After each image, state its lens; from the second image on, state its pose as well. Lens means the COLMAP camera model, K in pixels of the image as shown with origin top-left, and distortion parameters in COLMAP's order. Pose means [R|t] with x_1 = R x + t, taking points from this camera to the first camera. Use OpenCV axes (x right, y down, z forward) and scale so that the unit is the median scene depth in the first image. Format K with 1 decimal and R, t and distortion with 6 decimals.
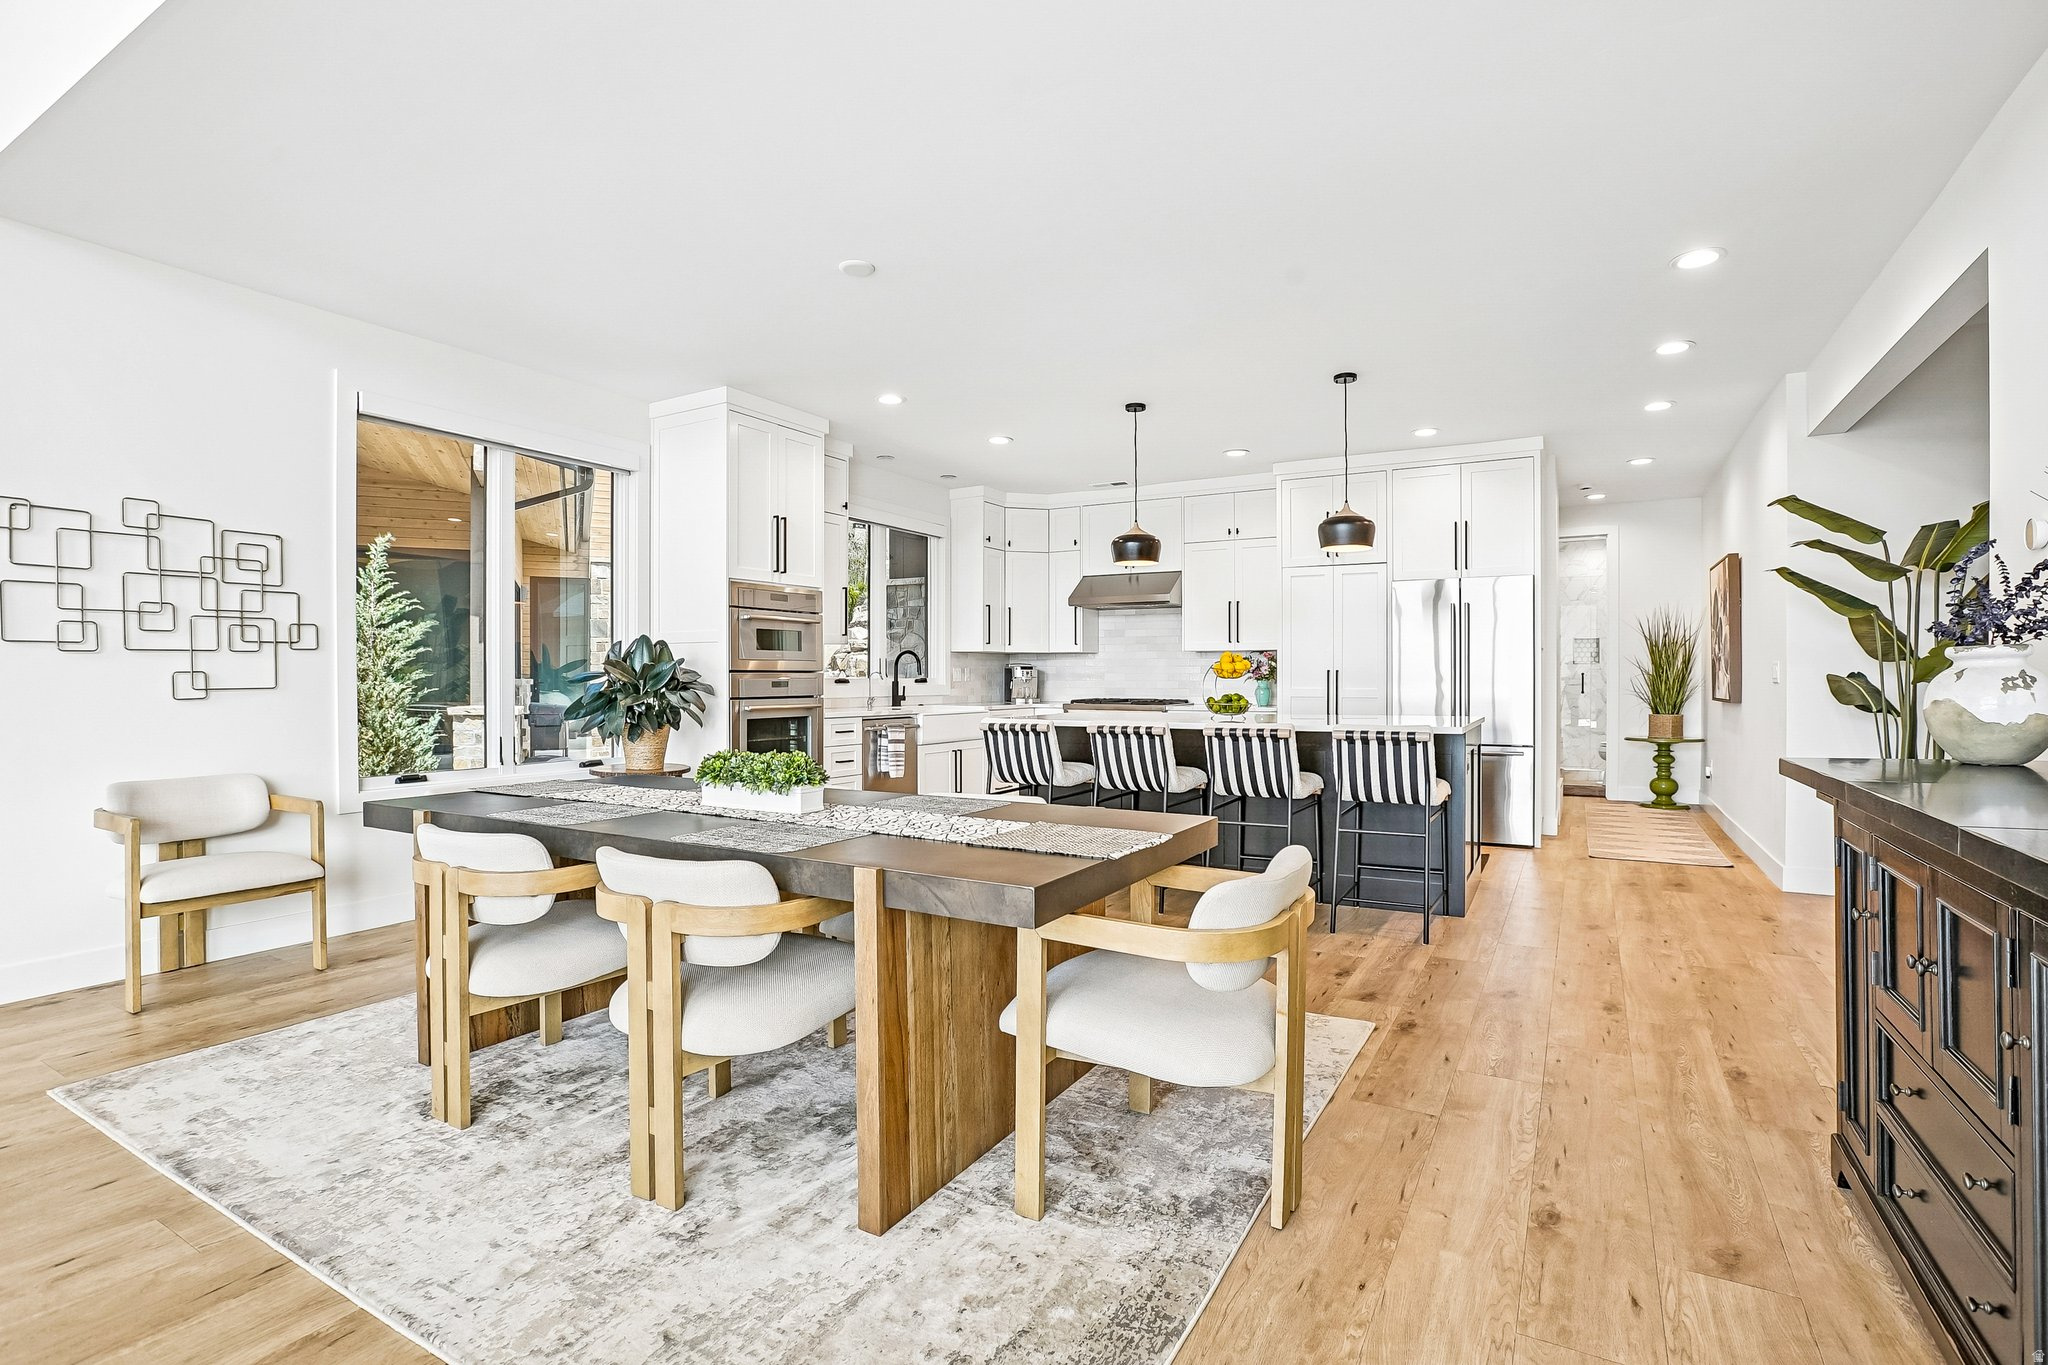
lens RADIAL K [[965.3, 0, 1022.0], [0, 965.3, 669.7], [0, 0, 1]] dist [-0.050321, 0.013740]
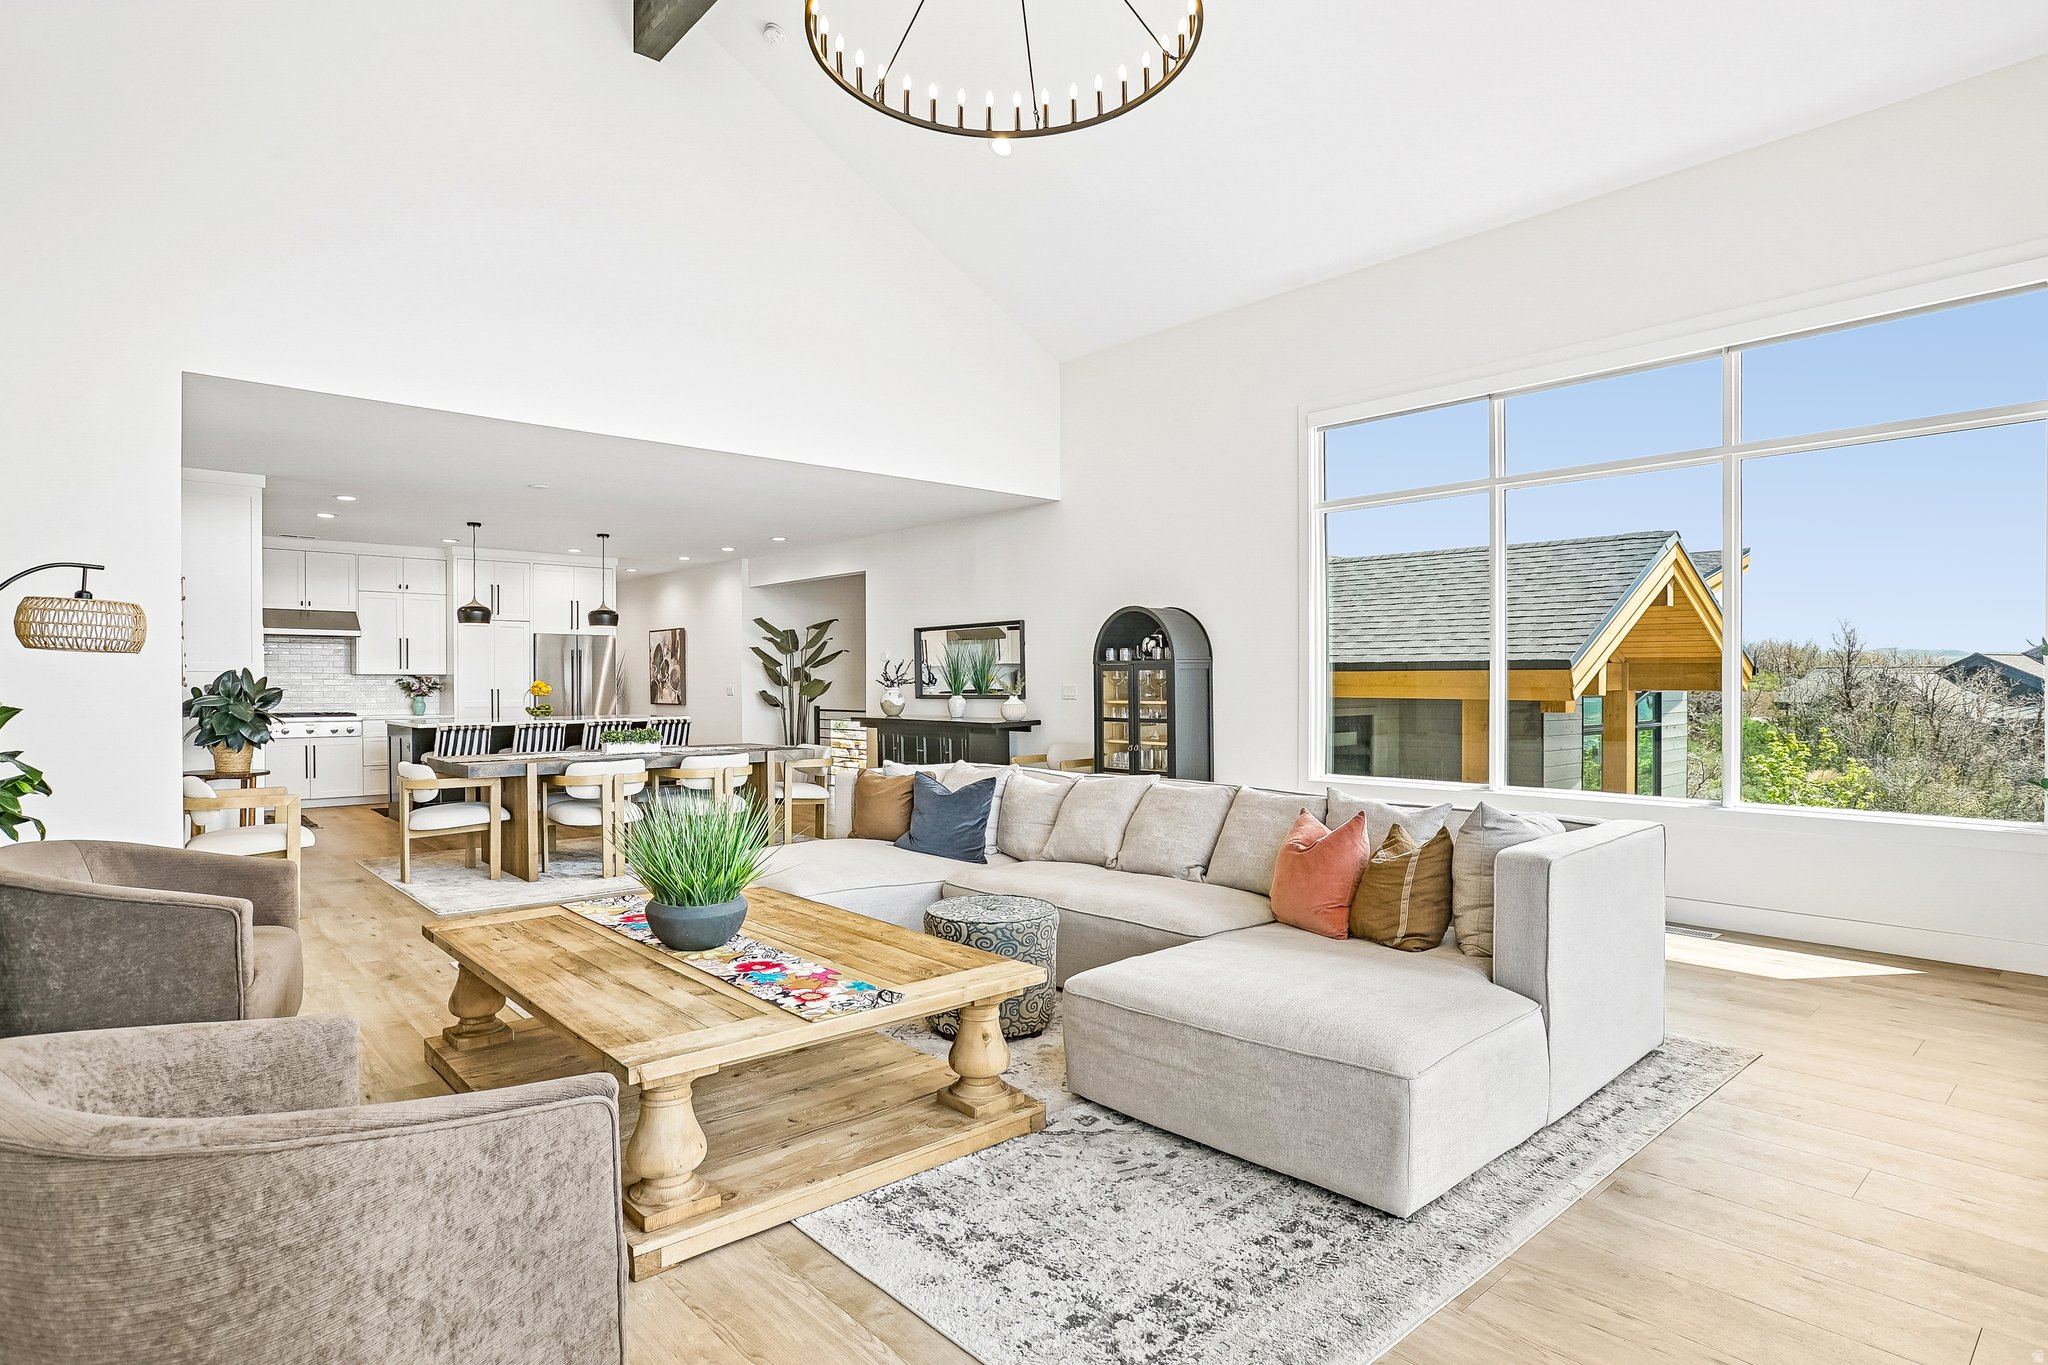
lens RADIAL K [[1081.1, 0, 1015.8], [0, 1081.1, 687.6], [0, 0, 1]] dist [-0.032503, 0.005006]
pose [[0.319207, -0.004856, 0.947673, -1.091142], [-0.004818, 0.999966, 0.006747, -0.019140], [-0.947673, -0.006720, 0.319172, -0.346076]]
